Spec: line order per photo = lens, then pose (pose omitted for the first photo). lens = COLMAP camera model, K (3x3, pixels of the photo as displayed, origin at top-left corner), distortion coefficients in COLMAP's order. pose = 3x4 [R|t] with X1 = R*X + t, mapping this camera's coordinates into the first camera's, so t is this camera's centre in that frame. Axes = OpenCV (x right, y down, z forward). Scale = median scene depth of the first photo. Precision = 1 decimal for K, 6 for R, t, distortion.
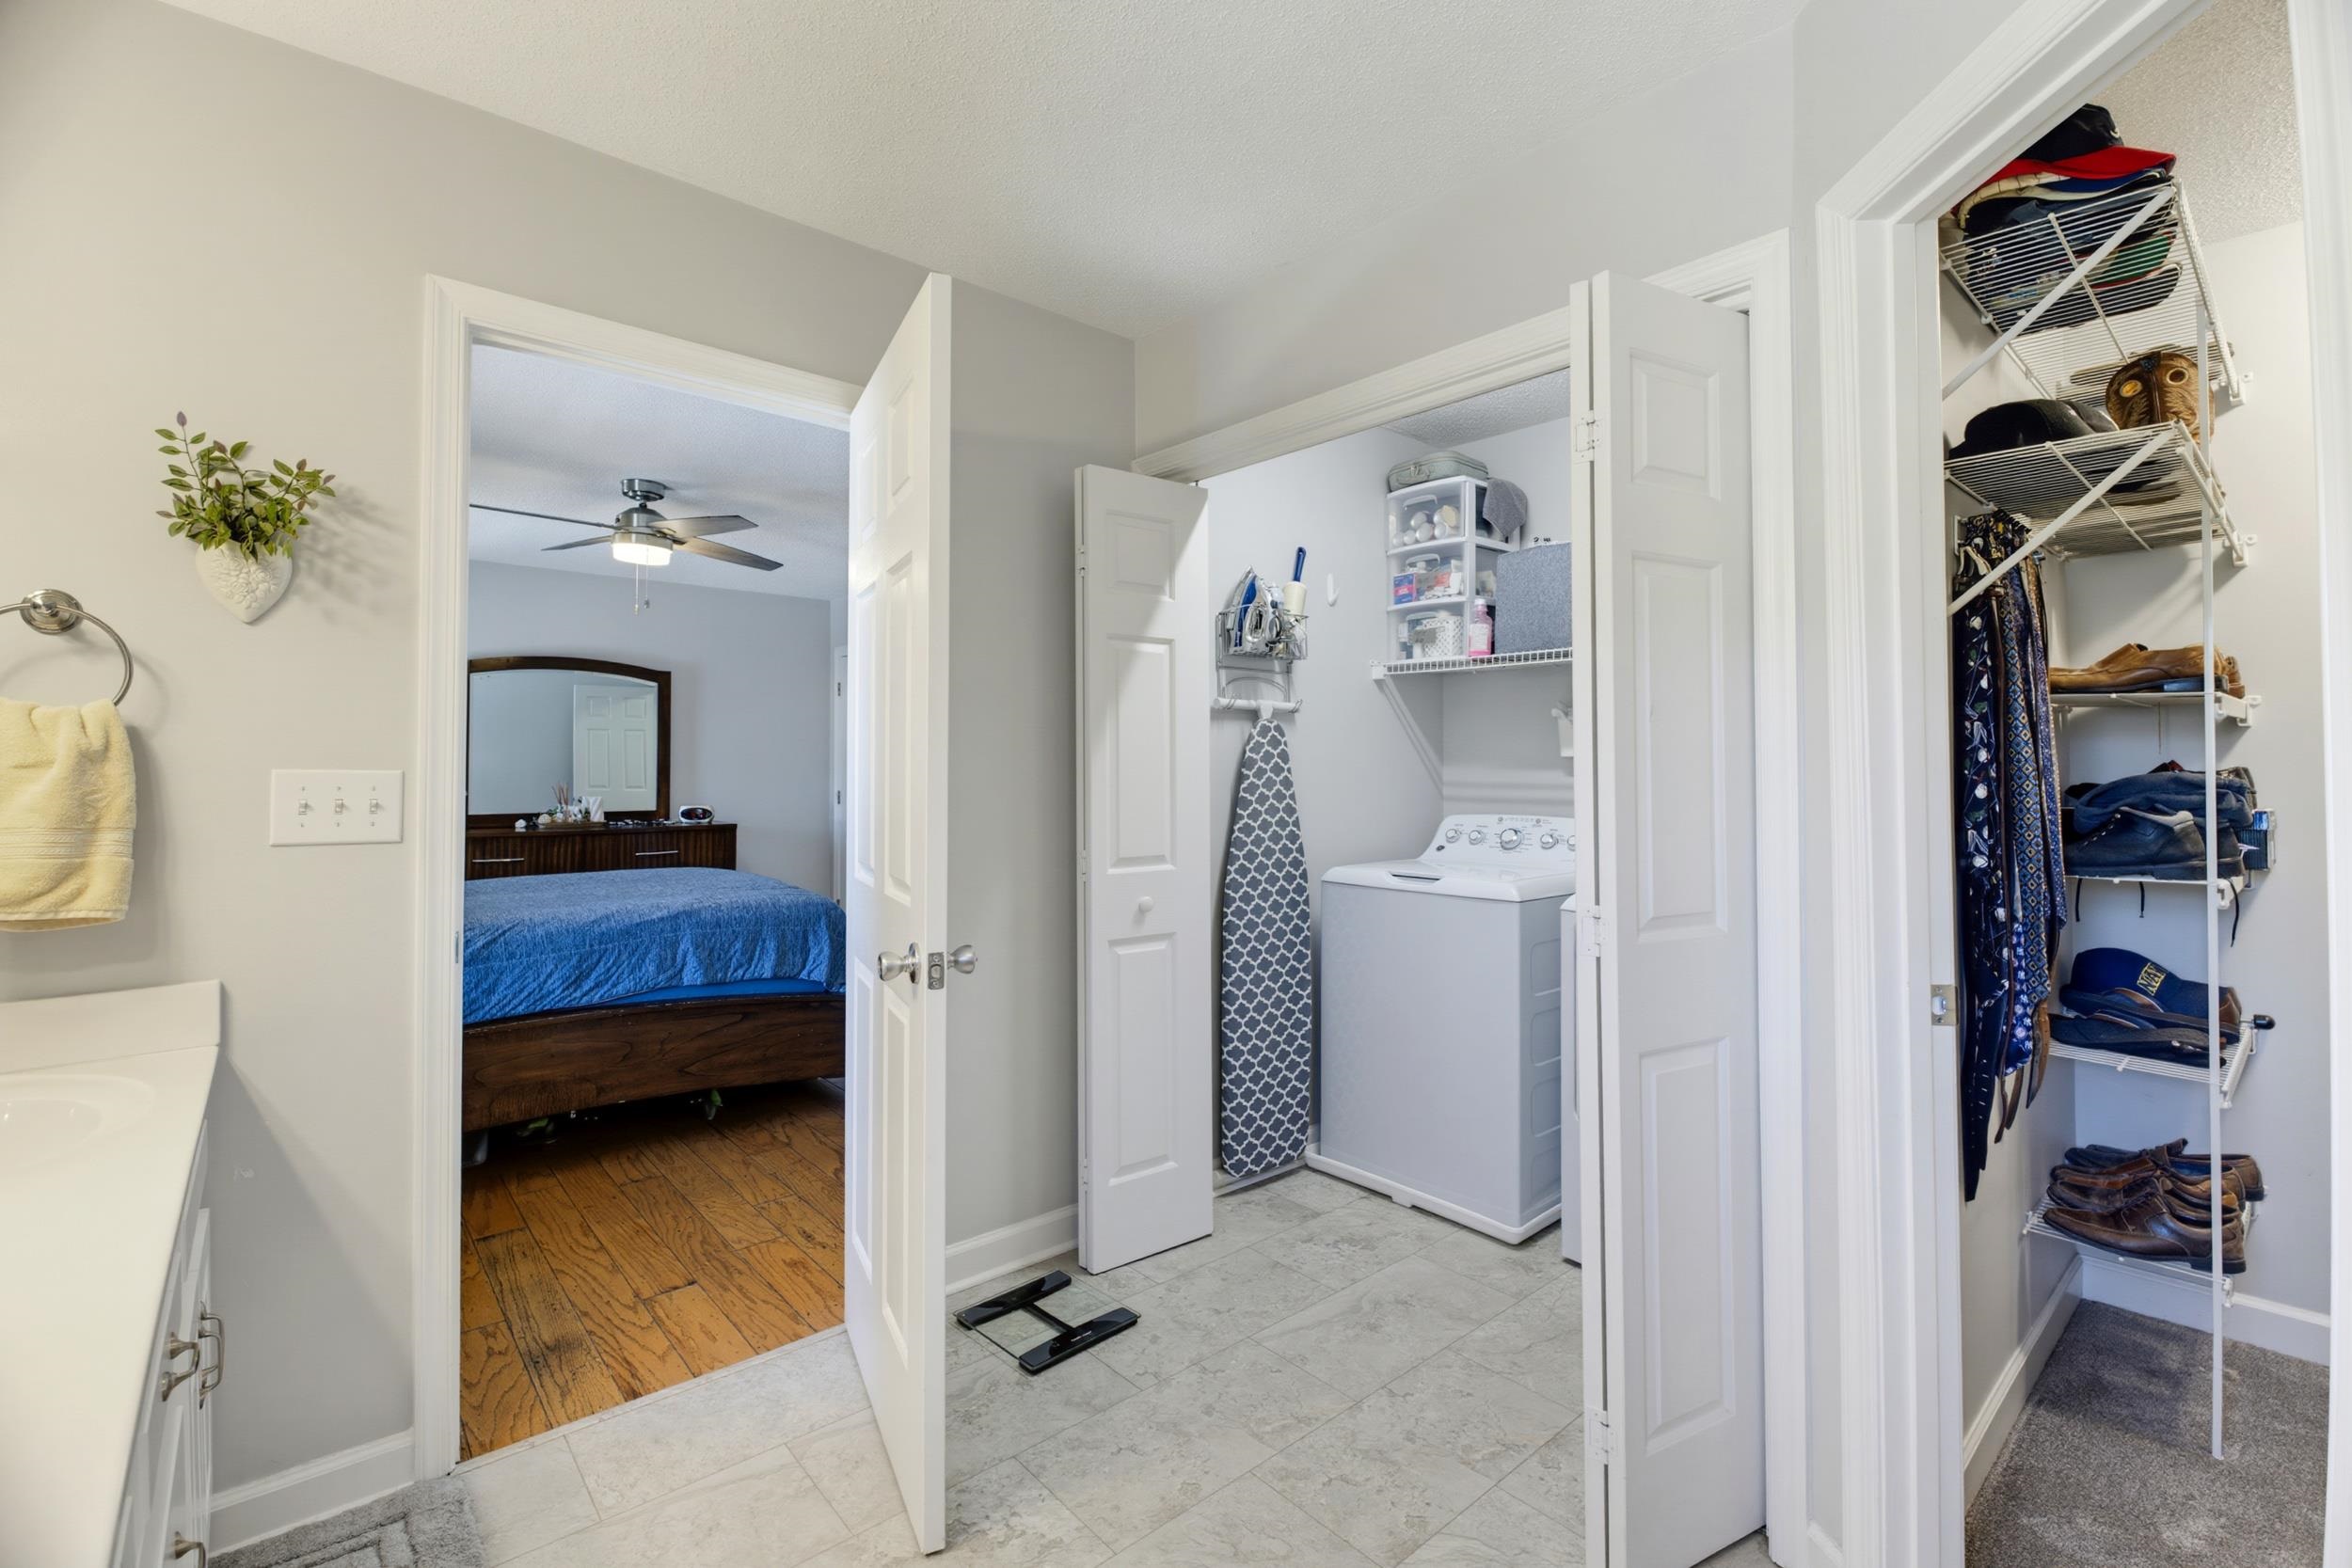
lens RADIAL K [[1035.8, 0, 1166.5], [0, 1035.8, 772.8], [0, 0, 1]] dist [-0.000343, -0.000170]
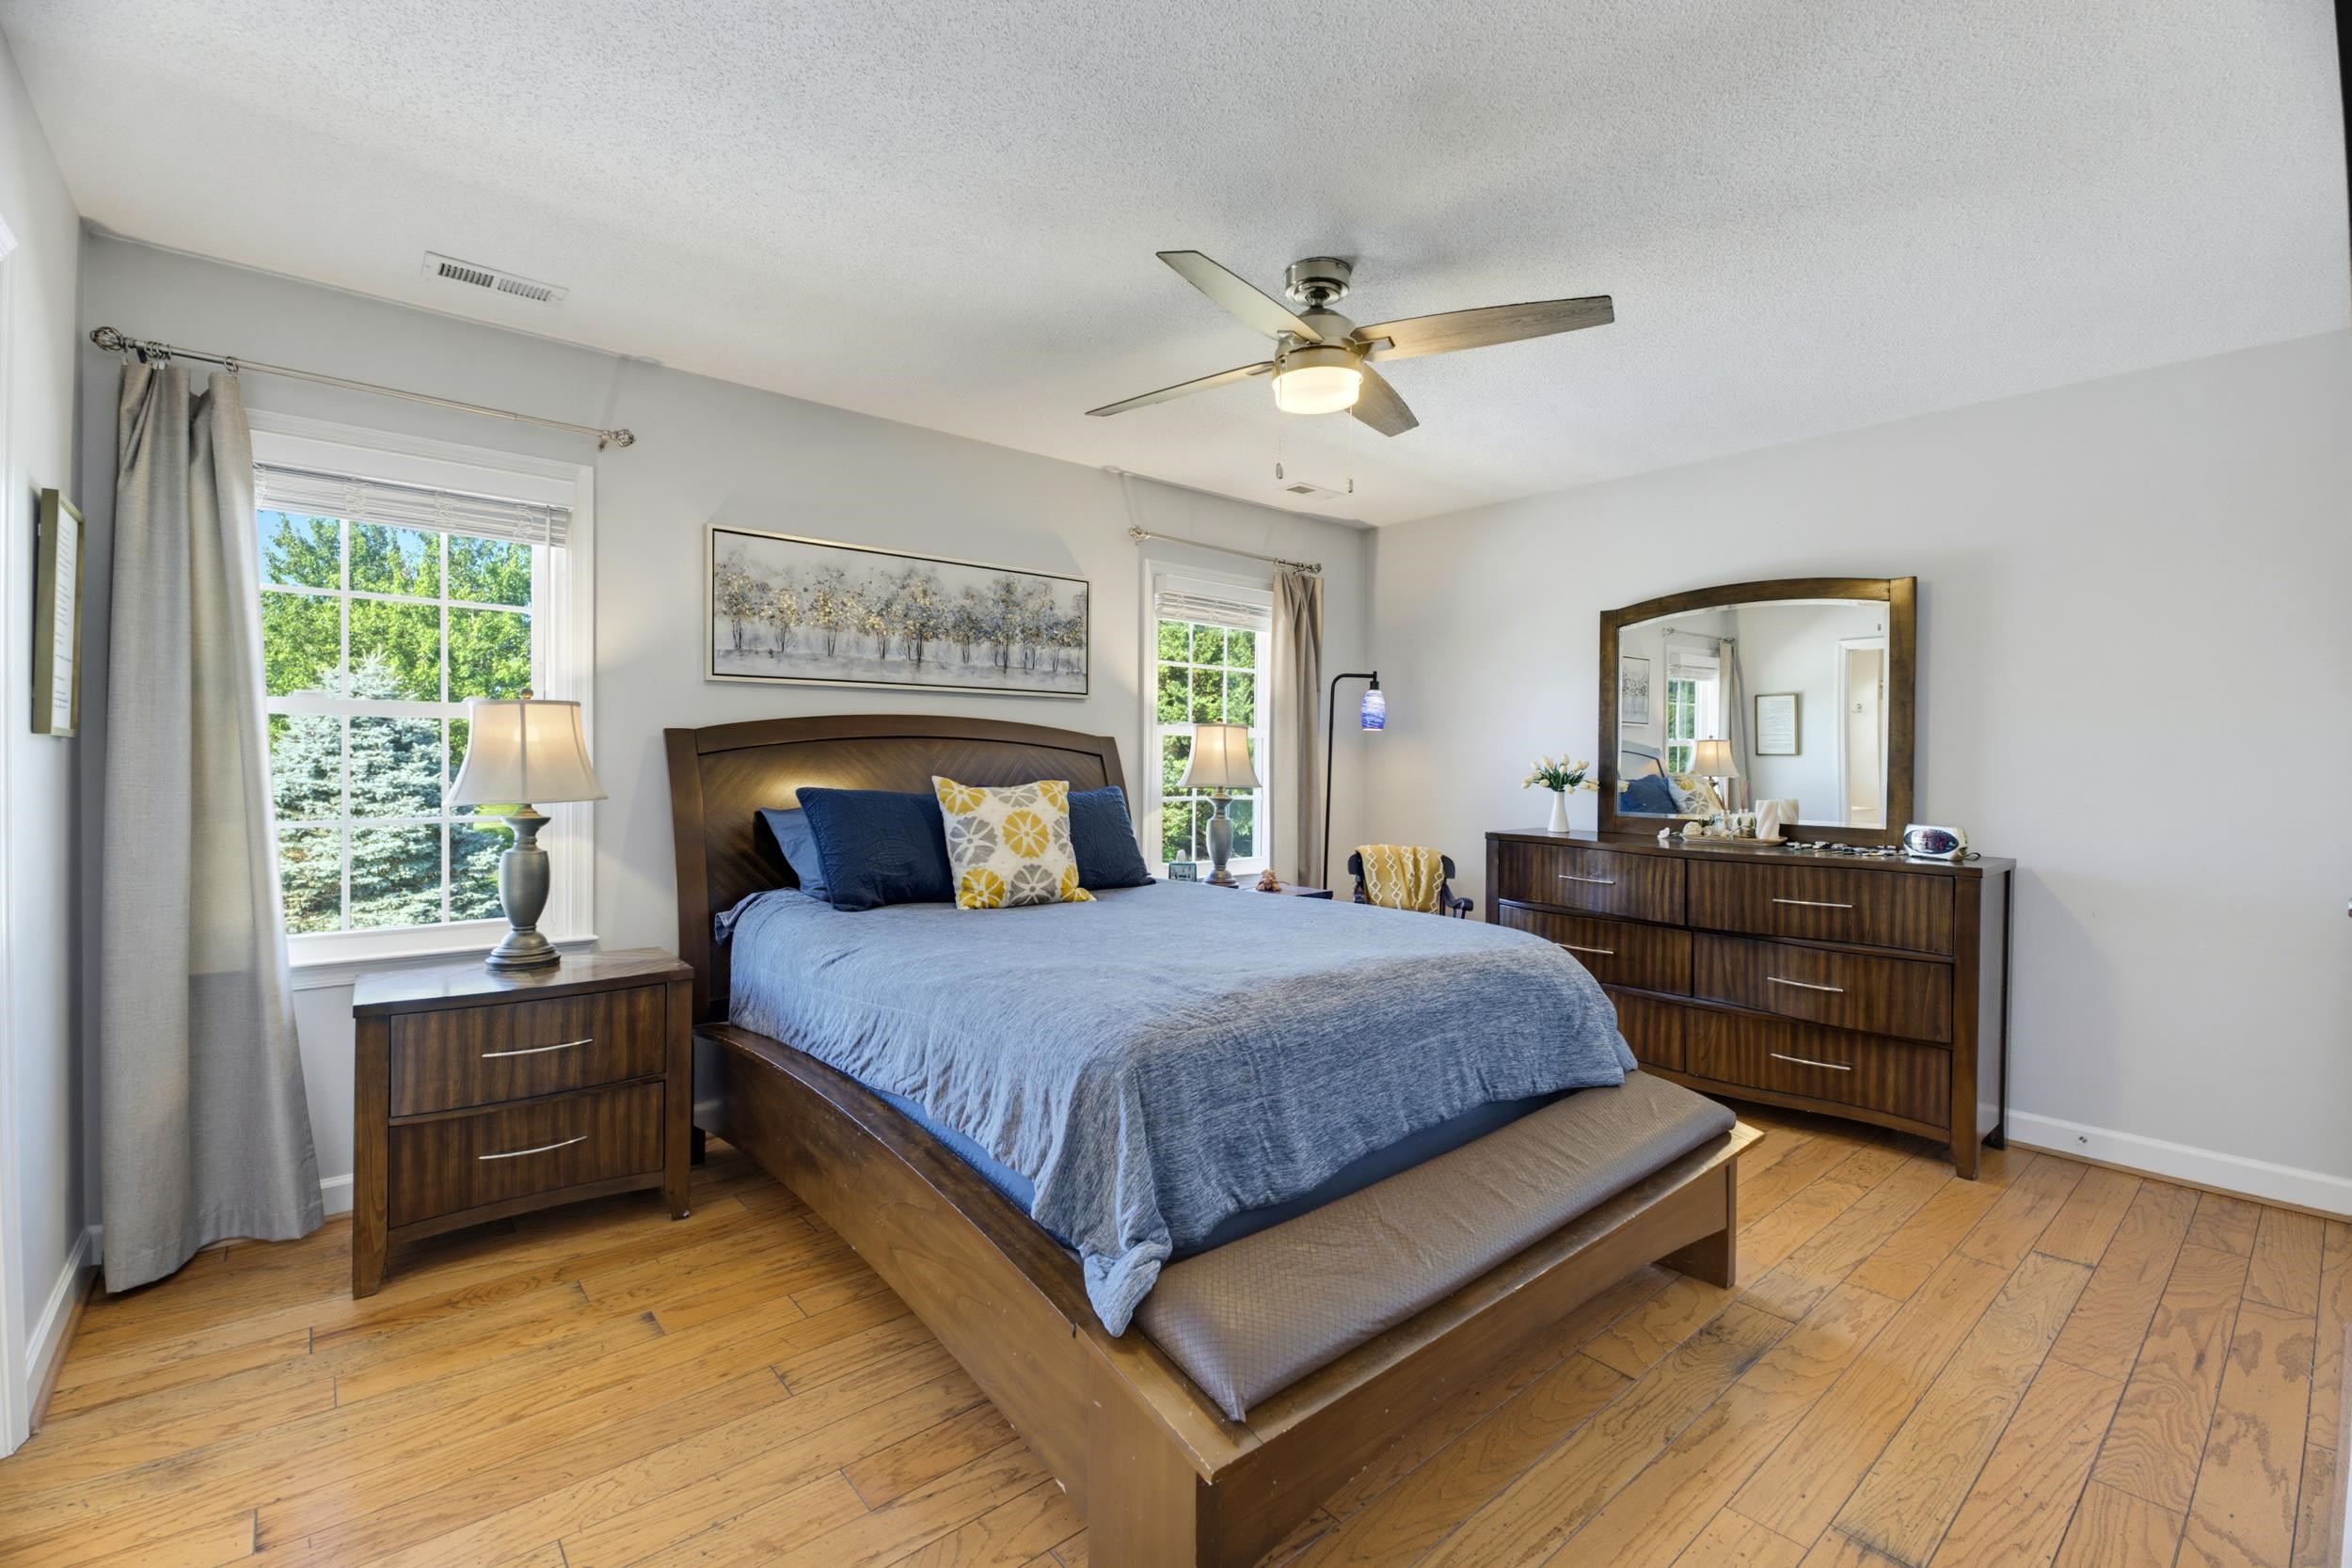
lens RADIAL K [[1035.8, 0, 1166.5], [0, 1035.8, 772.8], [0, 0, 1]] dist [-0.000343, -0.000170]
pose [[-0.011236, 0.009666, -0.999890, 0.093857], [-0.012658, 0.999872, 0.009808, 0.008025], [0.999857, 0.012767, -0.011112, 0.937097]]
